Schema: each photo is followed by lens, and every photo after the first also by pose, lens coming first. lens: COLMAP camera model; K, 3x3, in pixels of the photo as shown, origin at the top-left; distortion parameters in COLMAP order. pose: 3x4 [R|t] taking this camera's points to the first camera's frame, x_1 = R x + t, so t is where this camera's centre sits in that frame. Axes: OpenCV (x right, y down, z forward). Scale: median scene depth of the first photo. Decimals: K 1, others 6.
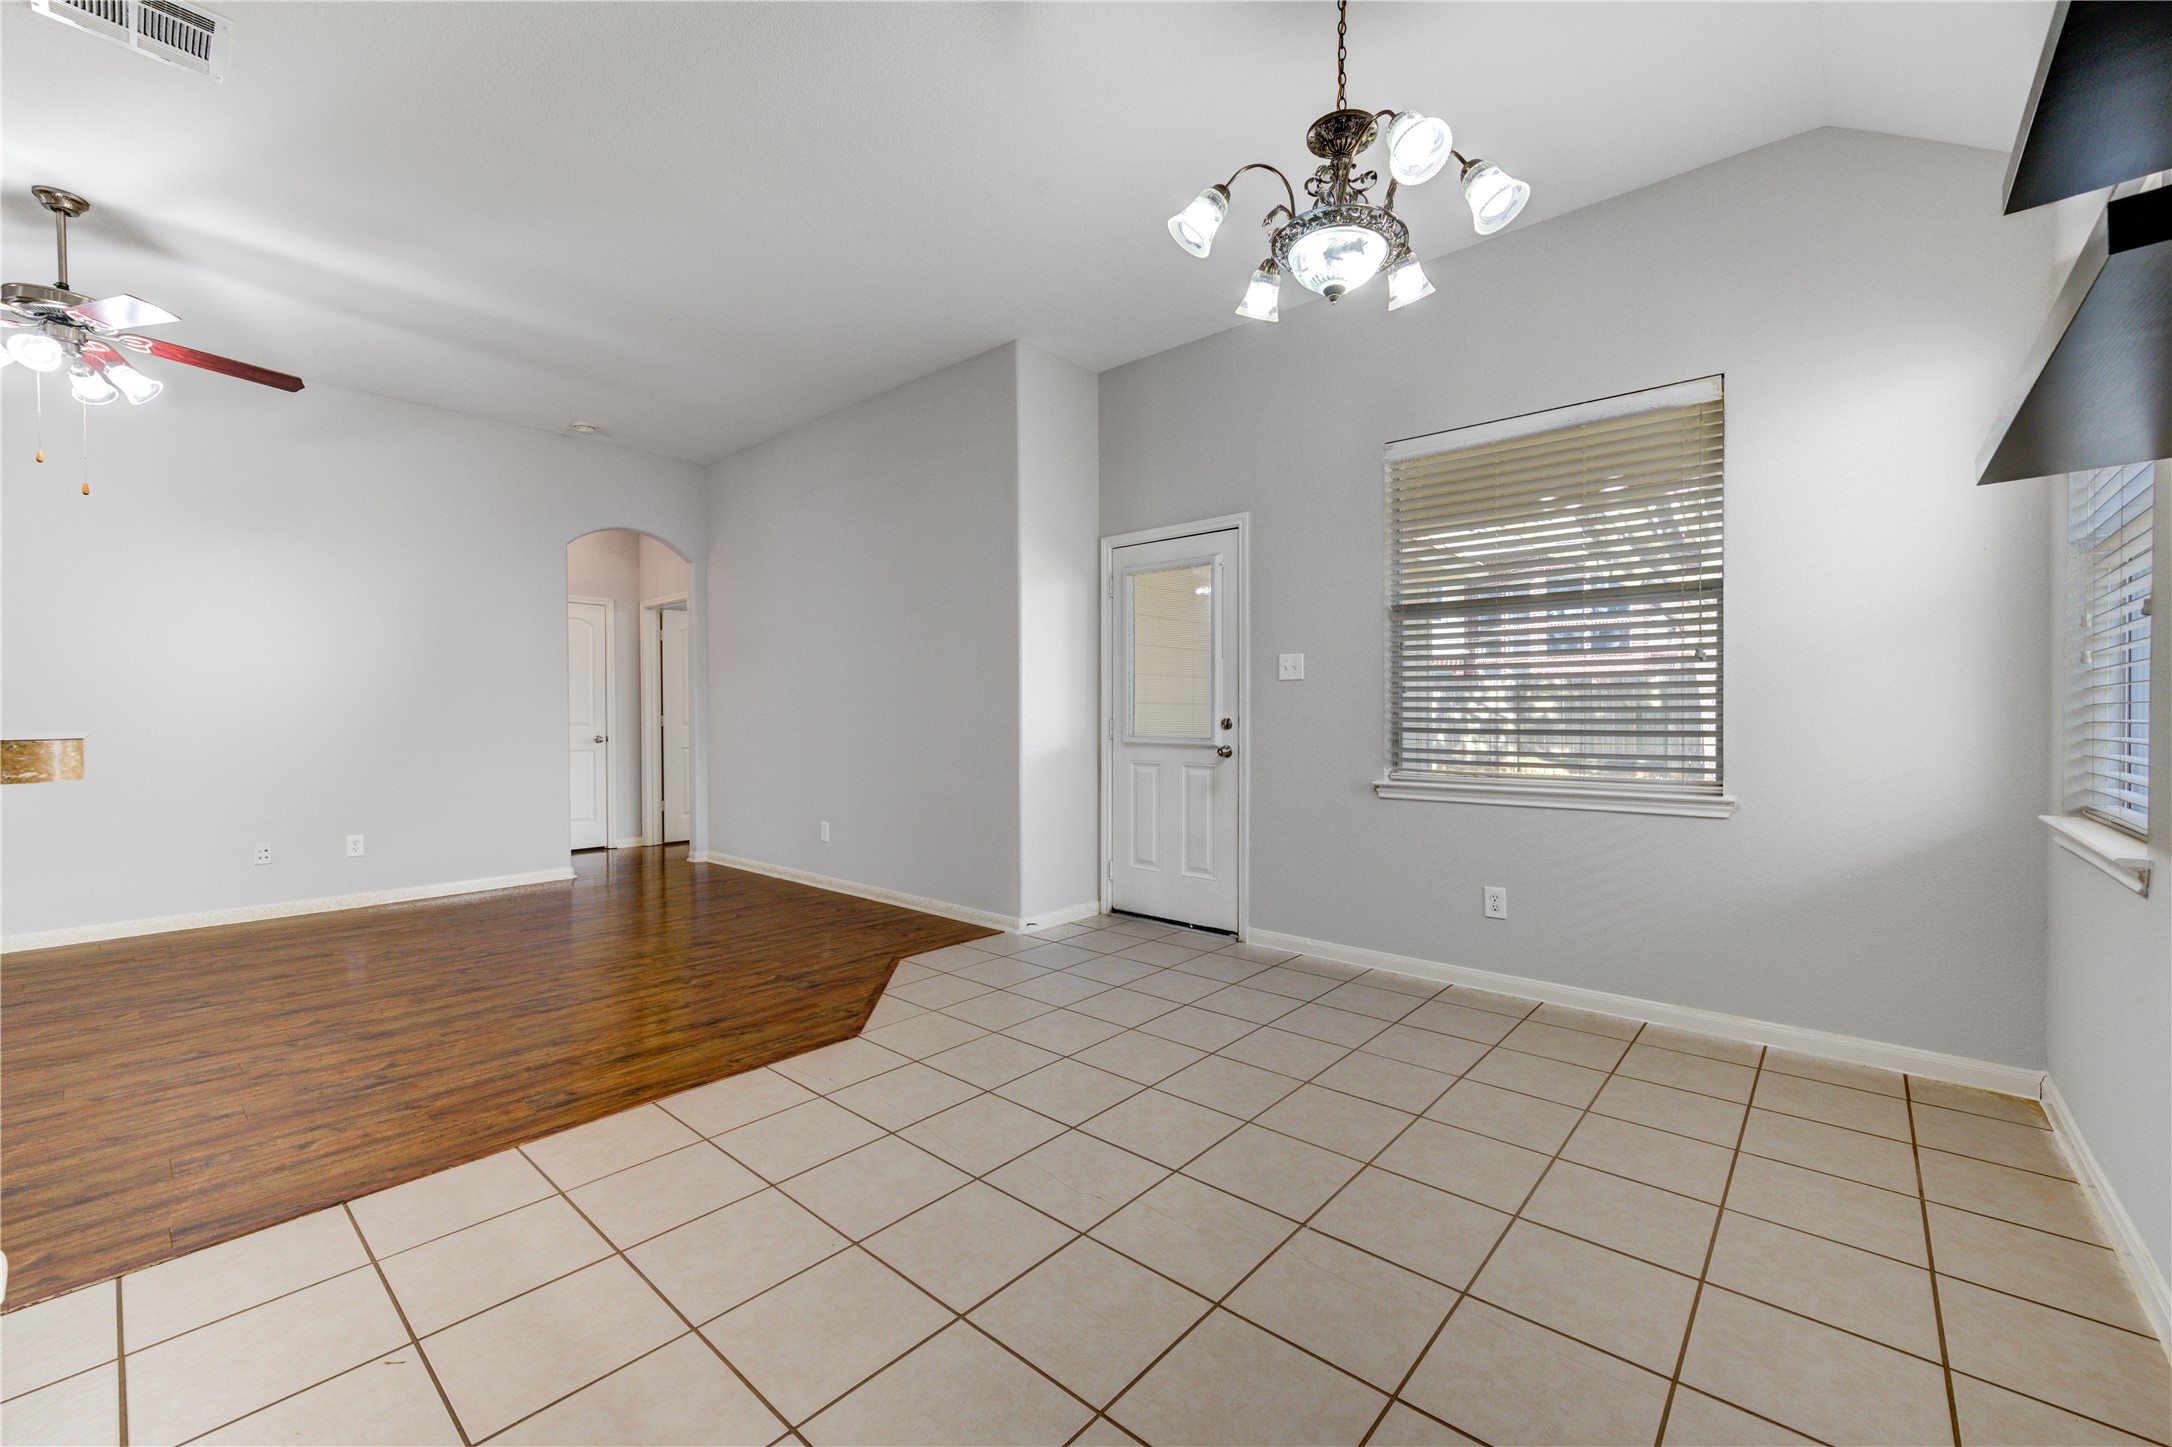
lens RADIAL K [[863.2, 0, 1098.1], [0, 863.2, 722.1], [0, 0, 1]] dist [0.000458, -0.000507]
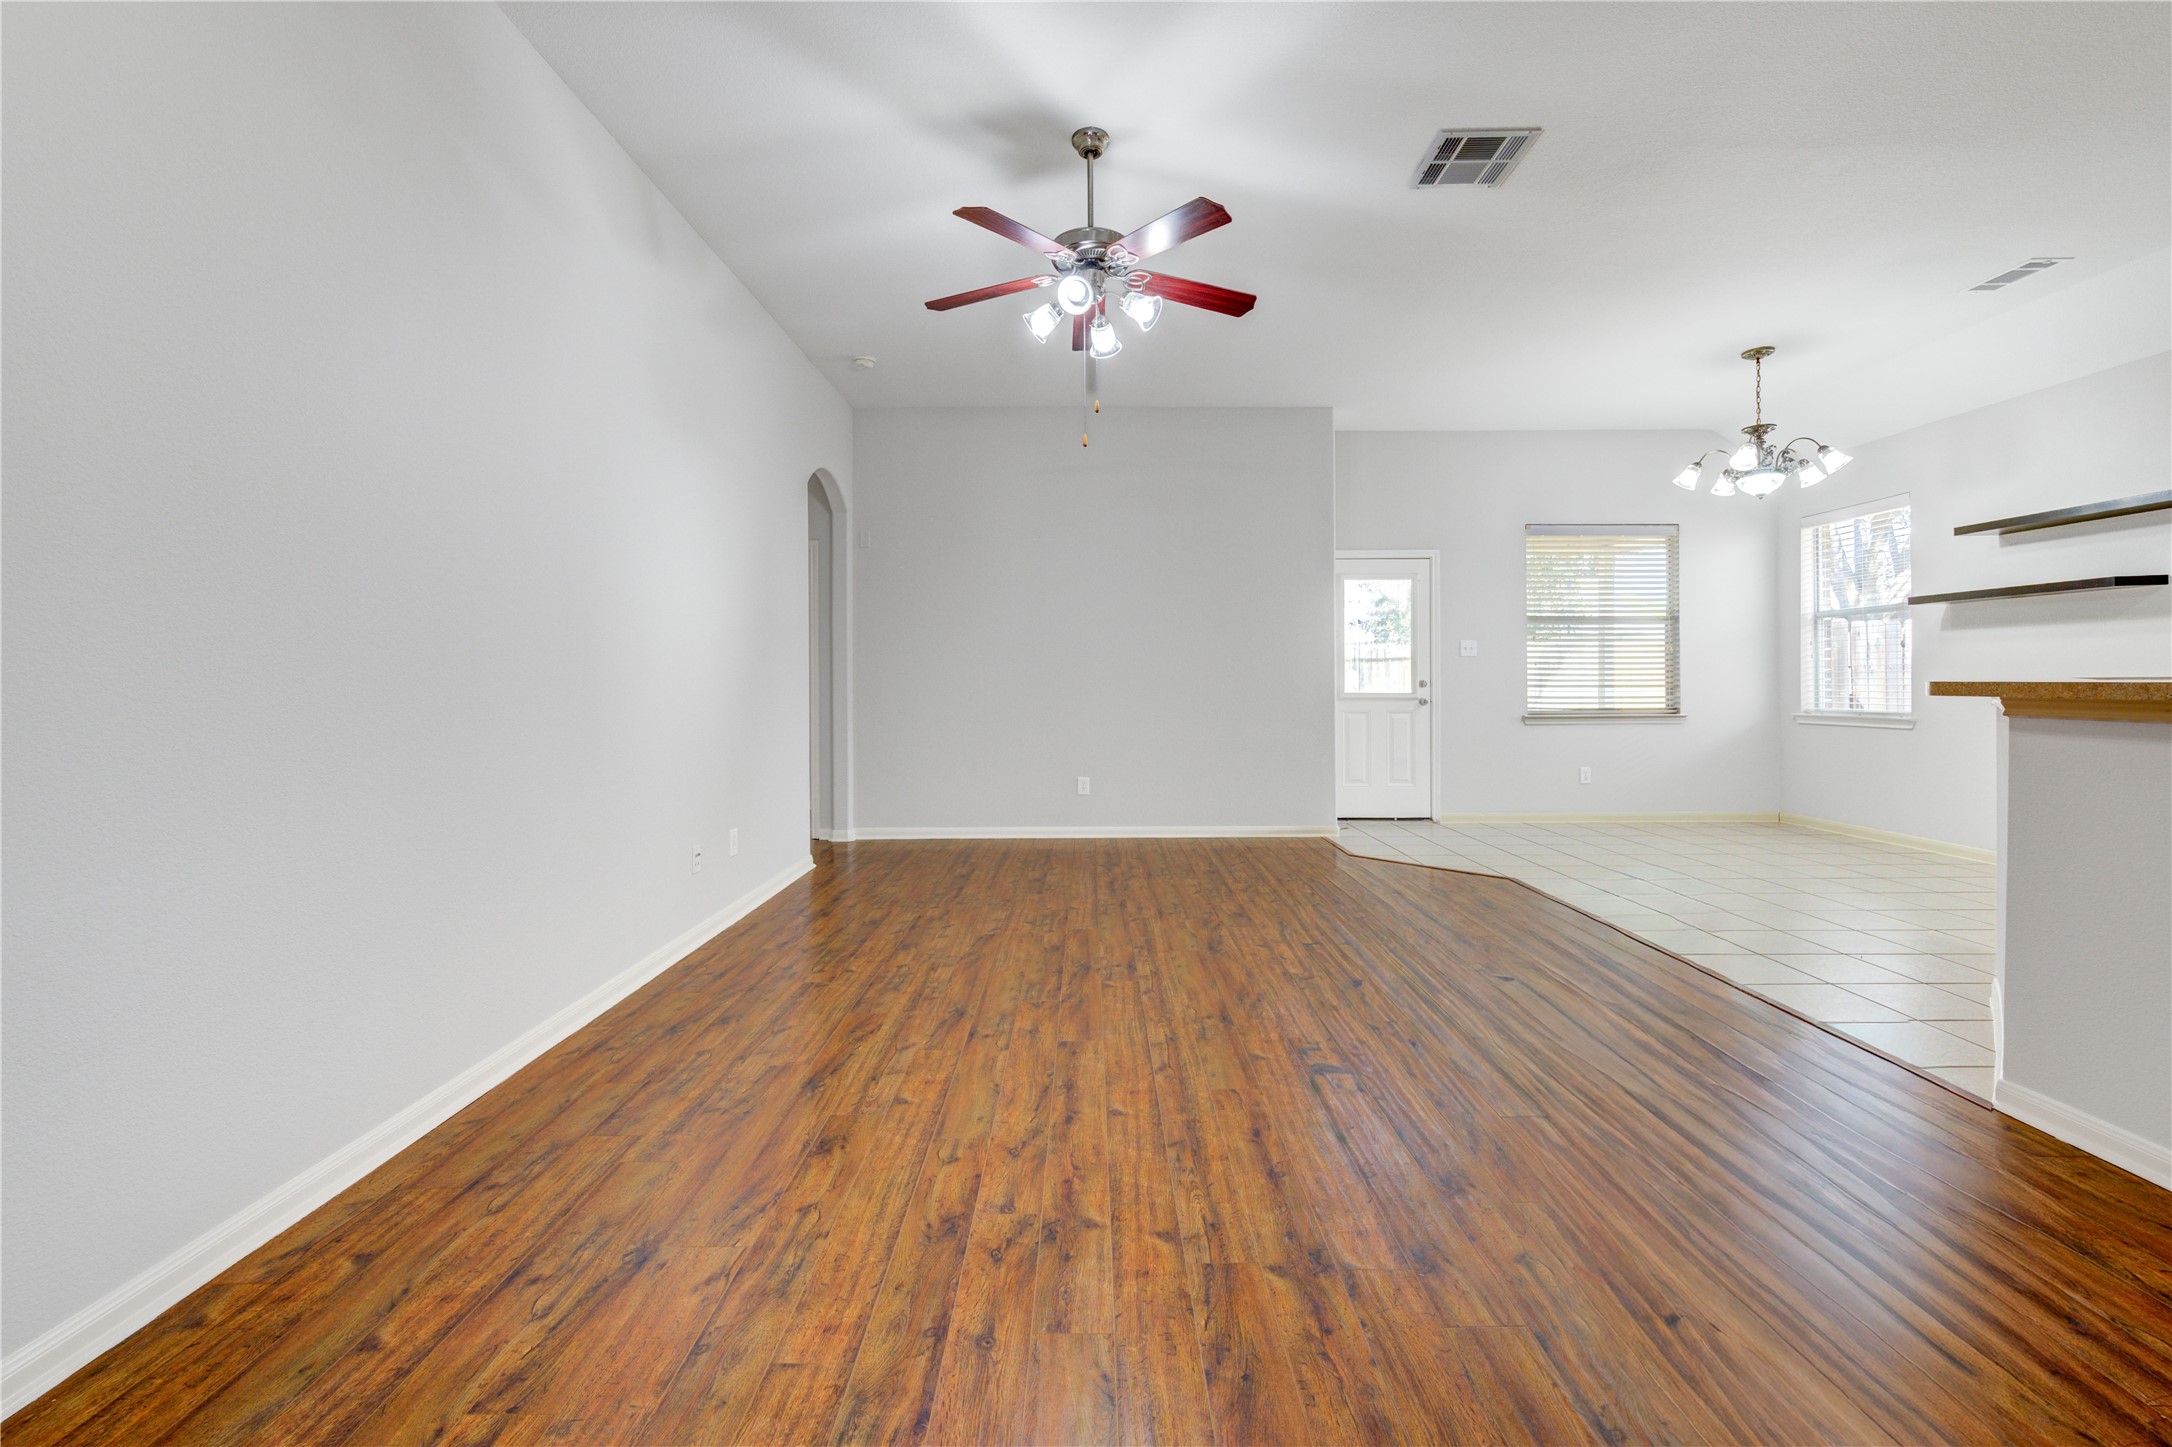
lens RADIAL K [[877.1, 0, 1105.5], [0, 877.1, 686.1], [0, 0, 1]] dist [0.001592, -0.000036]
pose [[0.746709, -0.004844, 0.665133, -1.905208], [0.008504, 0.999961, -0.002264, 0.008028], [-0.665097, 0.007347, 0.746721, 0.286964]]
